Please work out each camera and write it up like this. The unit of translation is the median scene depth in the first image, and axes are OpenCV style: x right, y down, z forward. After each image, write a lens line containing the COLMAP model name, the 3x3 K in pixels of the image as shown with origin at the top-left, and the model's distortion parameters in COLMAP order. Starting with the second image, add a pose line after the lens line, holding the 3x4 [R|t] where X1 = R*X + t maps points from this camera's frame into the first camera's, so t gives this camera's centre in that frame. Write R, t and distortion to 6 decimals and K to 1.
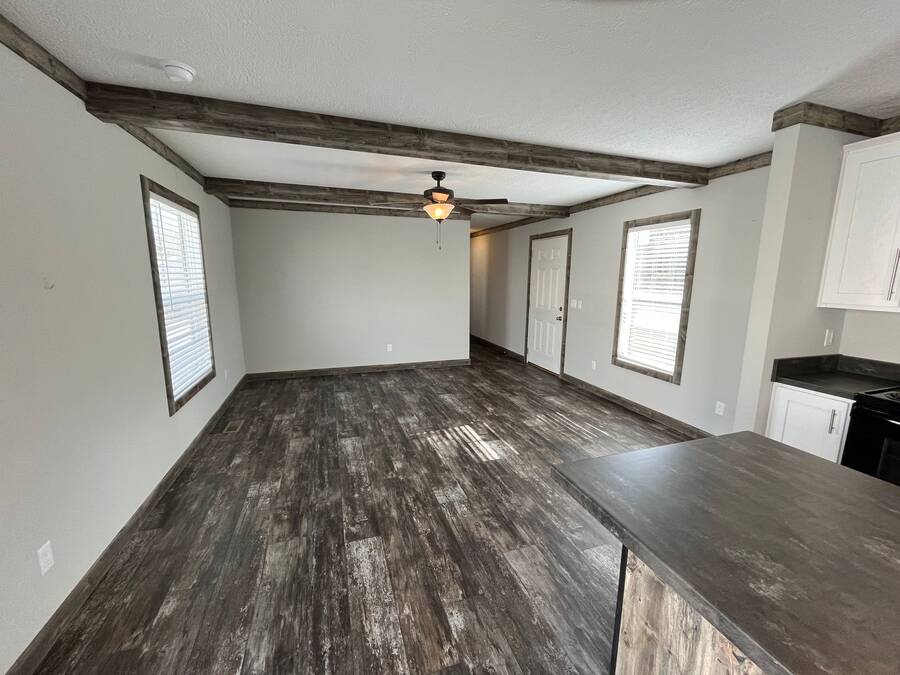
lens RADIAL K [[363.0, 0, 446.9], [0, 363.0, 336.2], [0, 0, 1]] dist [-0.003146, -0.000240]
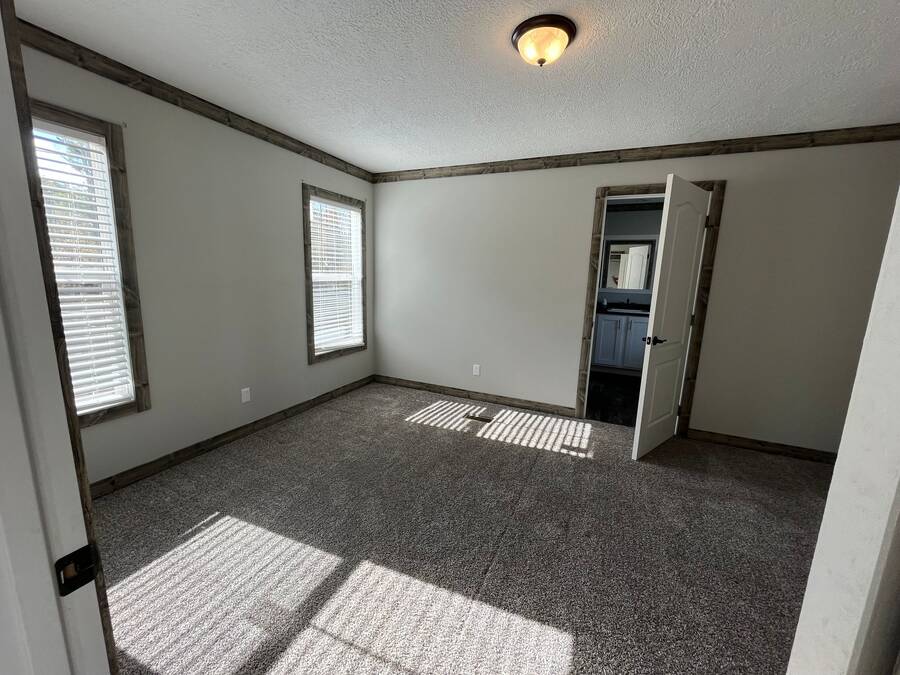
lens RADIAL K [[363.0, 0, 450.0], [0, 363.0, 340.6], [0, 0, 1]] dist [-0.003146, -0.000240]
pose [[-0.730200, -0.152543, 0.665987, -0.513453], [0.073977, 0.951375, 0.299021, -0.332513], [-0.679217, 0.267613, -0.683409, 2.309796]]
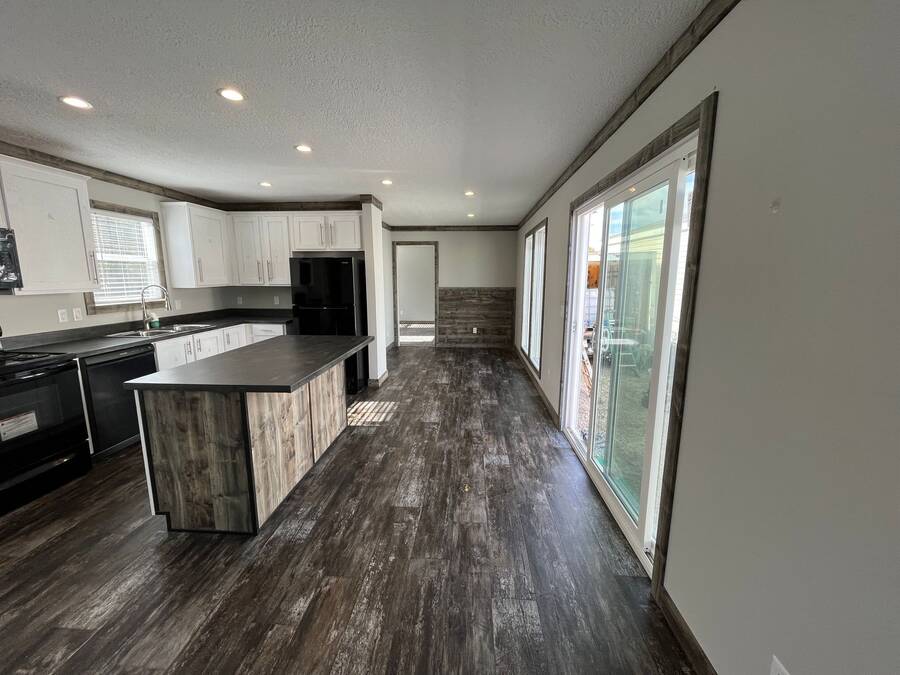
lens RADIAL K [[363.0, 0, 447.9], [0, 363.0, 335.6], [0, 0, 1]] dist [-0.003146, -0.000240]
pose [[-0.925766, -0.070763, 0.371416, -0.433349], [0.052973, 0.948366, 0.312723, -0.147753], [-0.374368, 0.309183, -0.874217, 0.953363]]
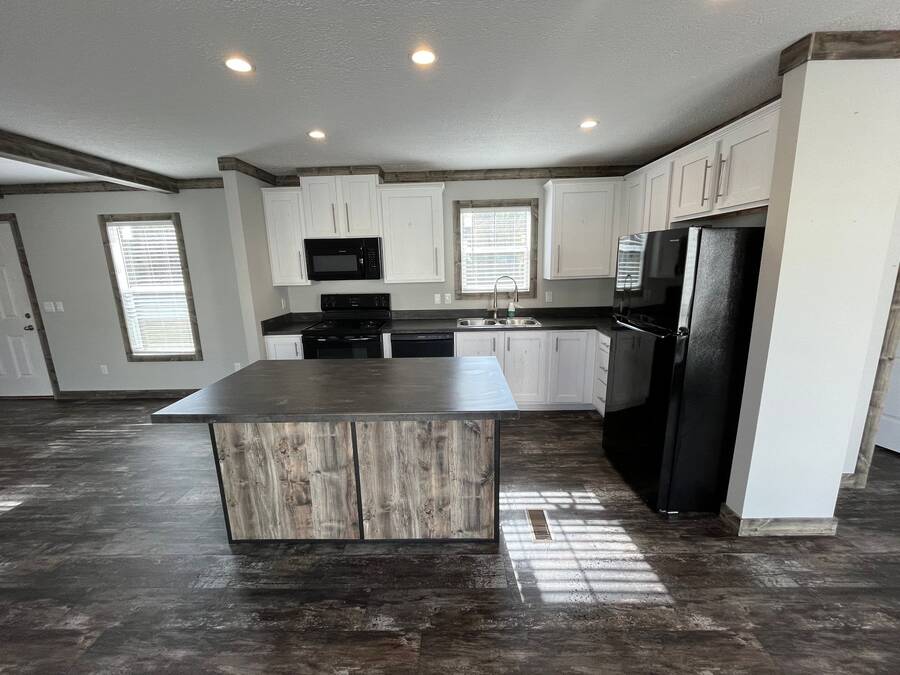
lens RADIAL K [[363.0, 0, 448.0], [0, 363.0, 336.2], [0, 0, 1]] dist [-0.003146, -0.000240]
pose [[0.329815, -0.208956, 0.920630, -0.250814], [0.181741, 0.971009, 0.155282, 0.025795], [-0.926387, 0.116102, 0.358229, -0.266456]]
